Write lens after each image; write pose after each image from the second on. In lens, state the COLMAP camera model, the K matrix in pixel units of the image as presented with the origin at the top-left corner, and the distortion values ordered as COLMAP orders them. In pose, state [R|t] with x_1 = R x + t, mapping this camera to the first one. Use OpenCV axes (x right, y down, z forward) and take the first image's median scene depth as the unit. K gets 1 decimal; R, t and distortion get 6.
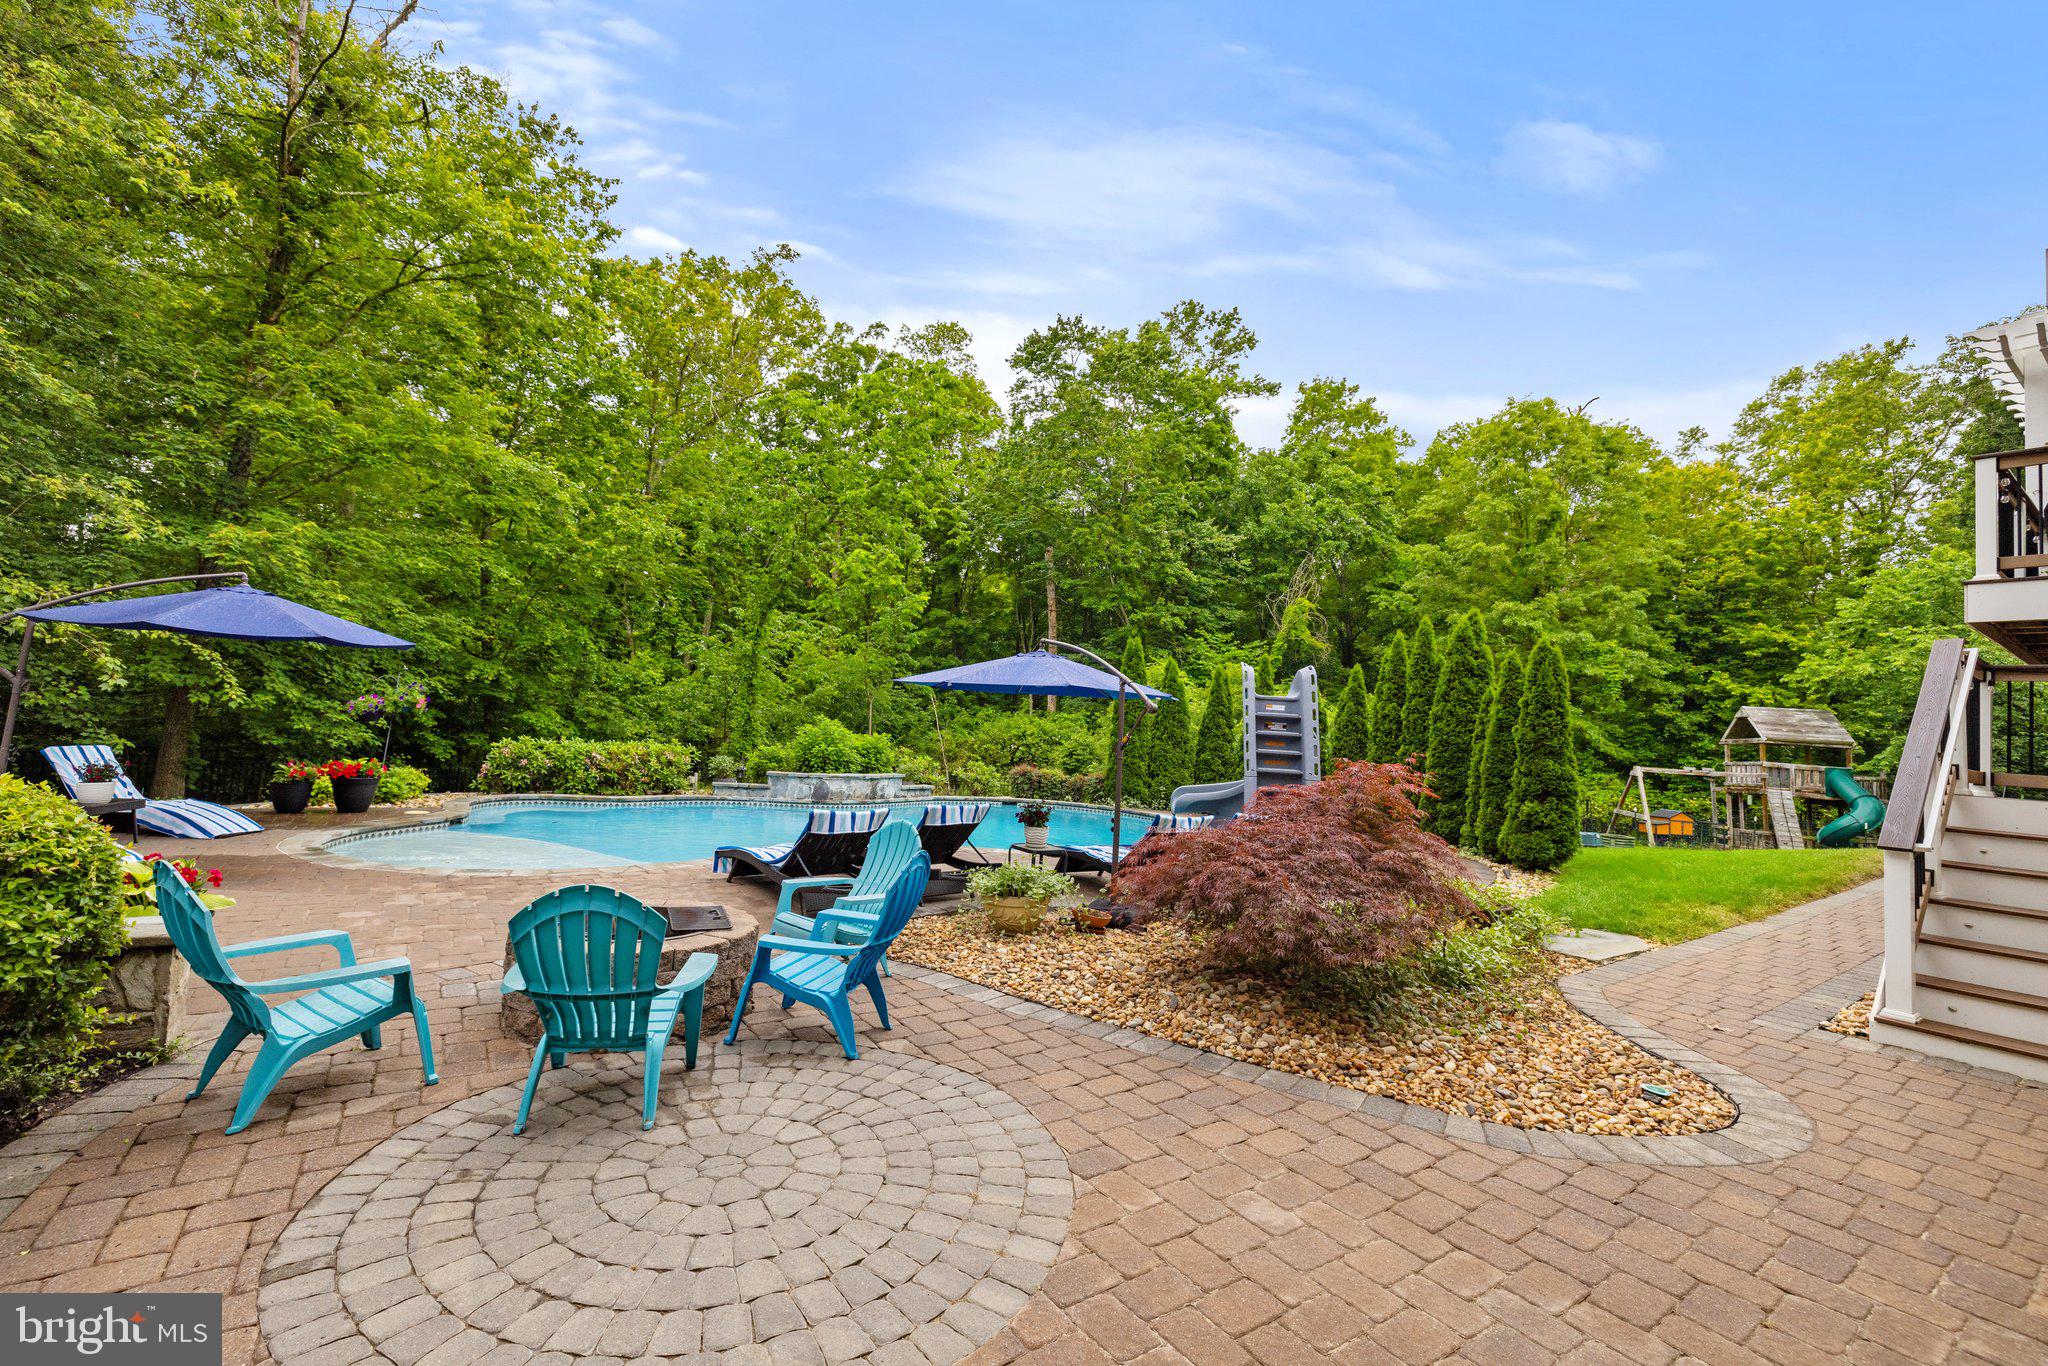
lens RADIAL K [[919.7, 0, 1025.0], [0, 919.7, 687.1], [0, 0, 1]] dist [0.017717, 0.000248]
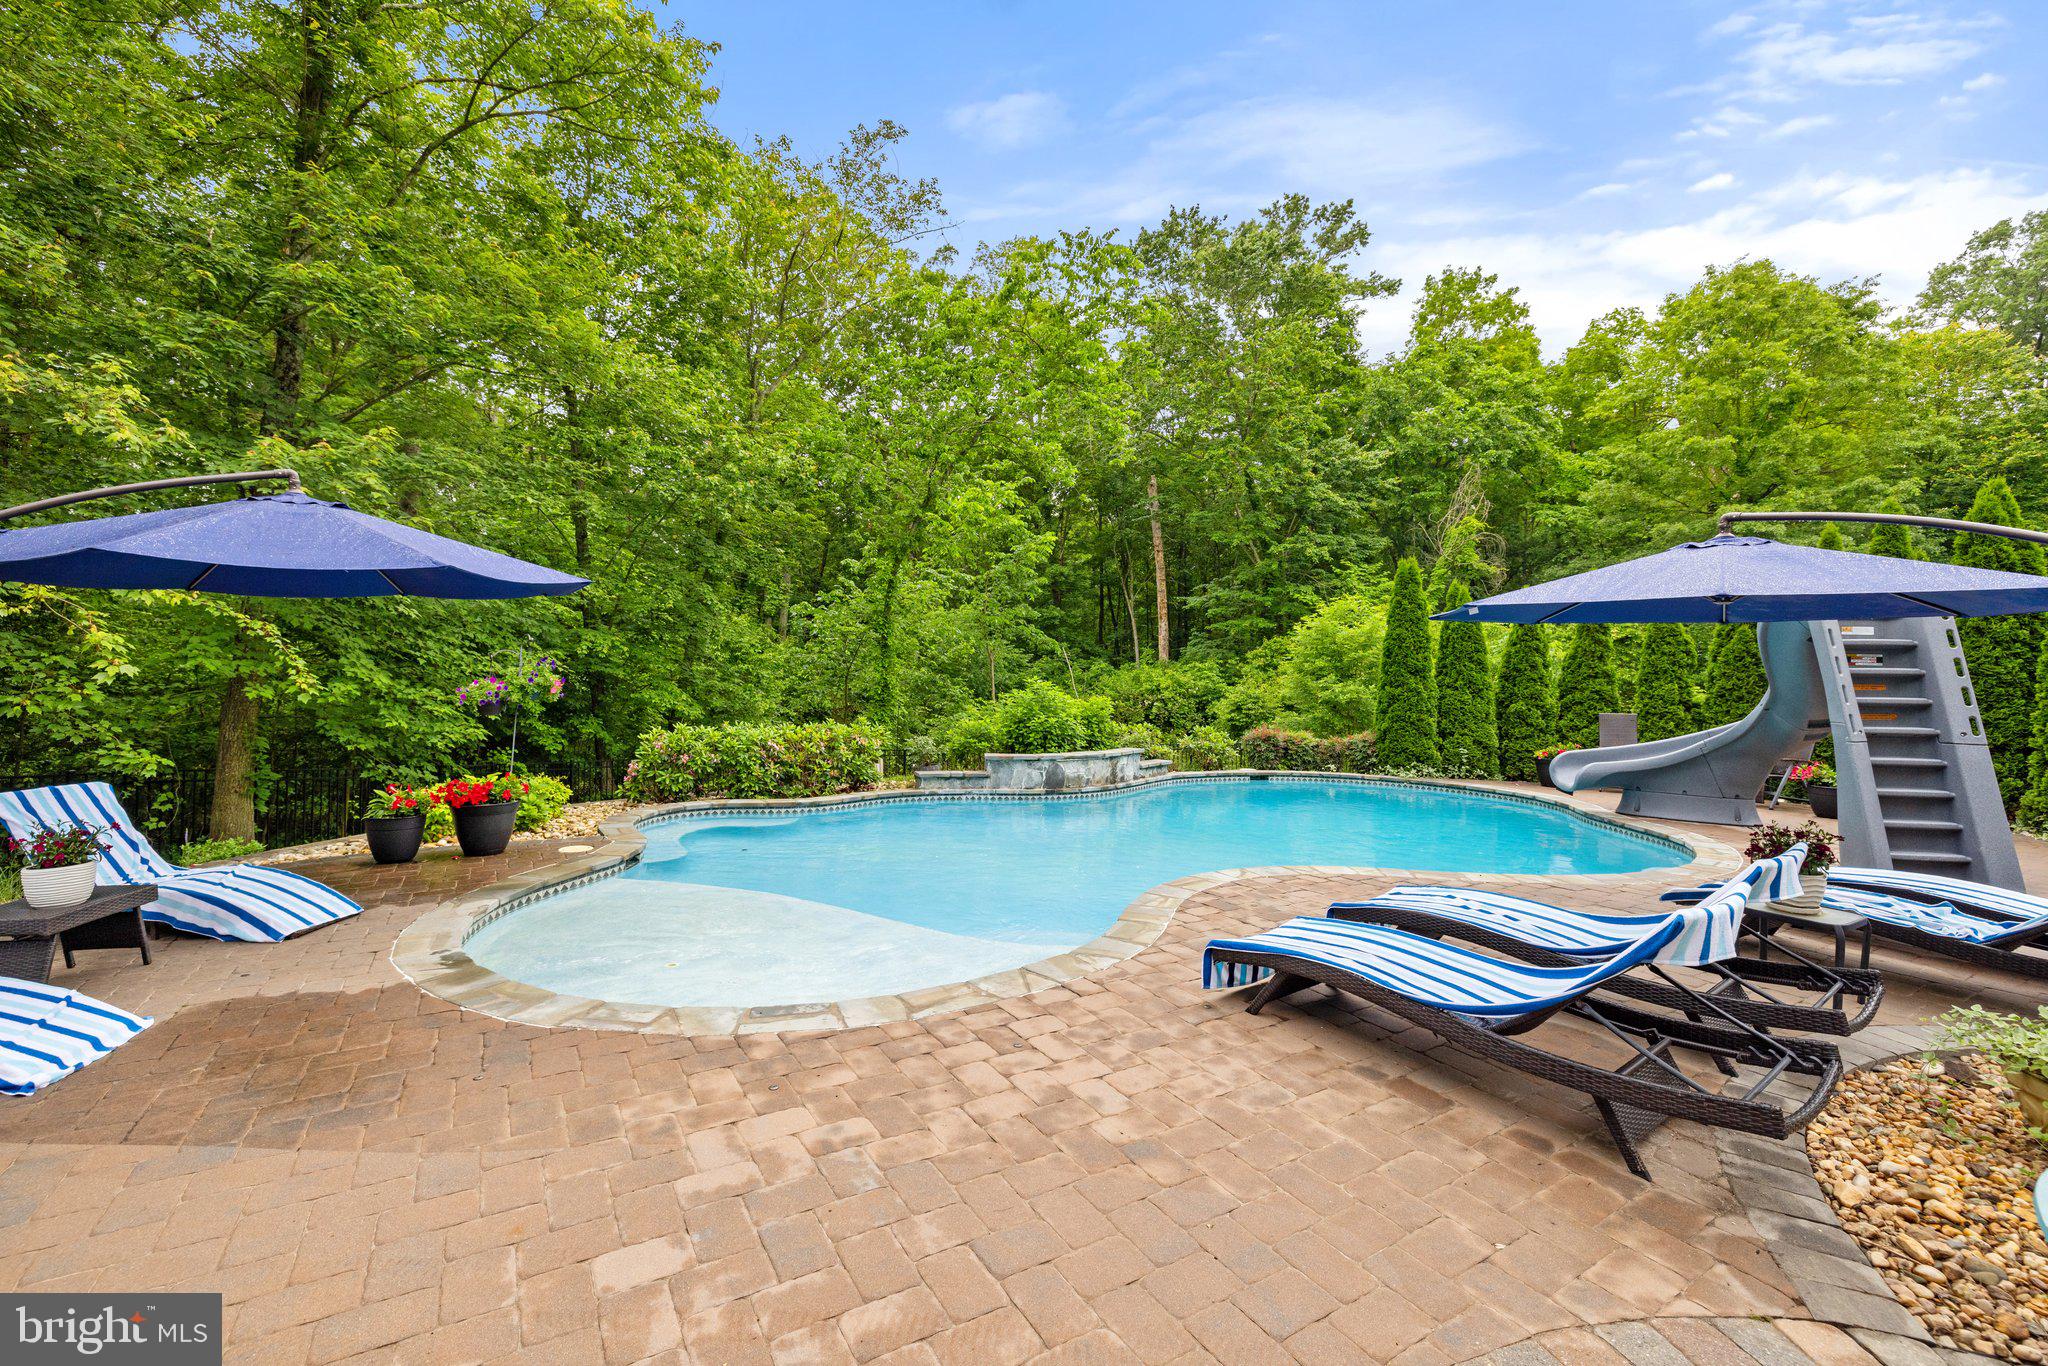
lens RADIAL K [[928.3, 0, 1024.0], [0, 928.3, 683.0], [0, 0, 1]] dist [0.017777, 0.000100]
pose [[0.997384, -0.047029, -0.054897, -0.106991], [0.049454, 0.997821, 0.043672, 0.000748], [0.052724, -0.046272, 0.997536, 0.129250]]
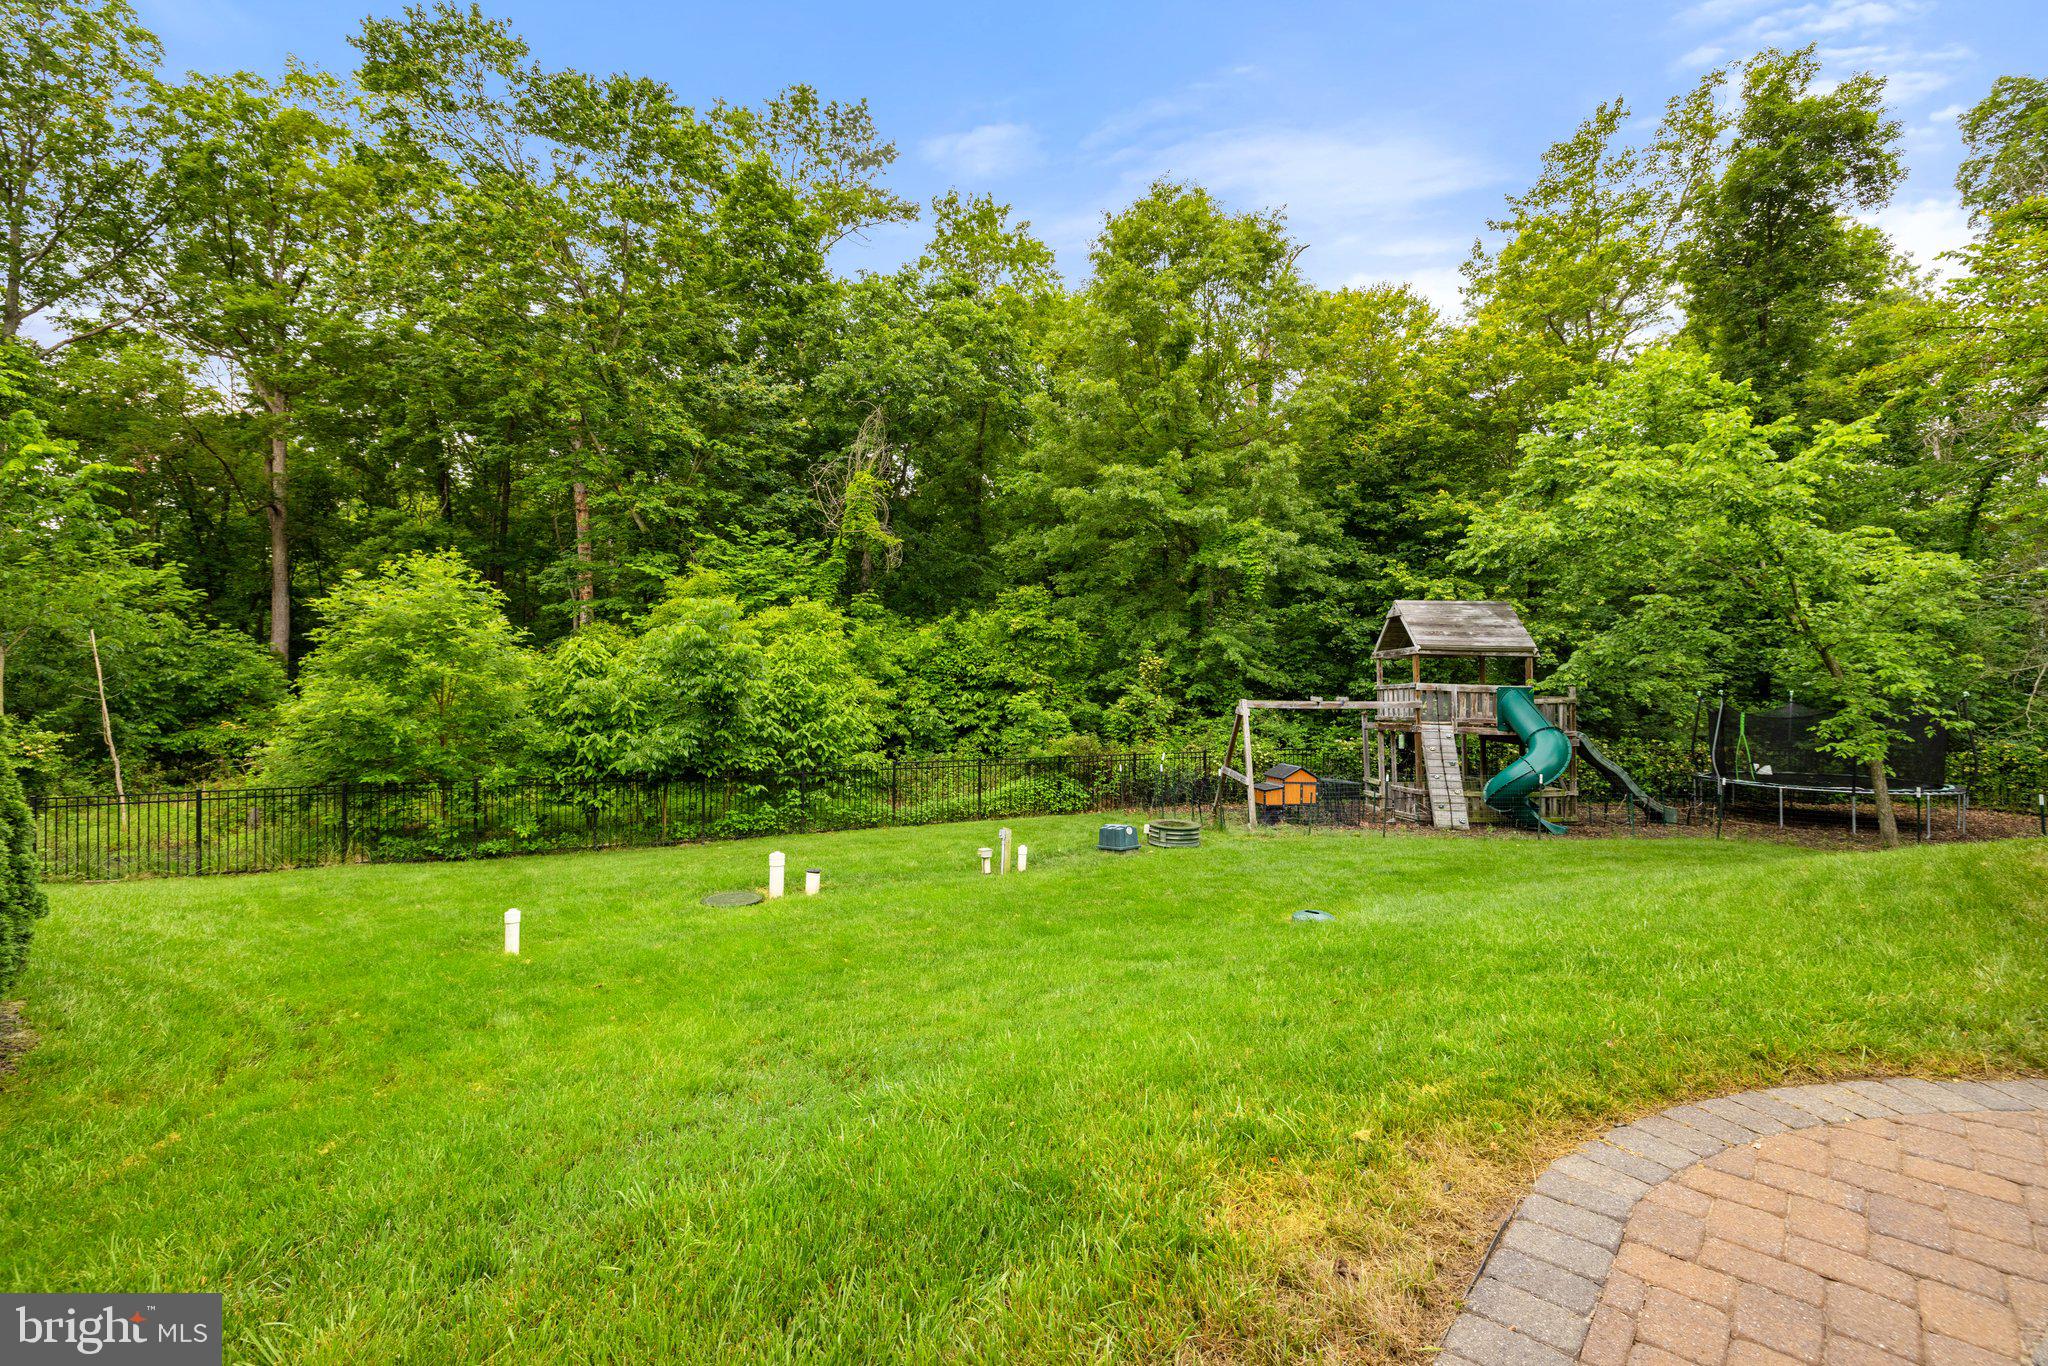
lens RADIAL K [[951.7, 0, 1020.9], [0, 951.7, 709.4], [0, 0, 1]] dist [0.014659, -0.000110]
pose [[0.980476, -0.052465, 0.189509, 0.376569], [0.036366, 0.995505, 0.087452, 0.028623], [-0.193245, -0.078853, 0.977977, 0.379890]]
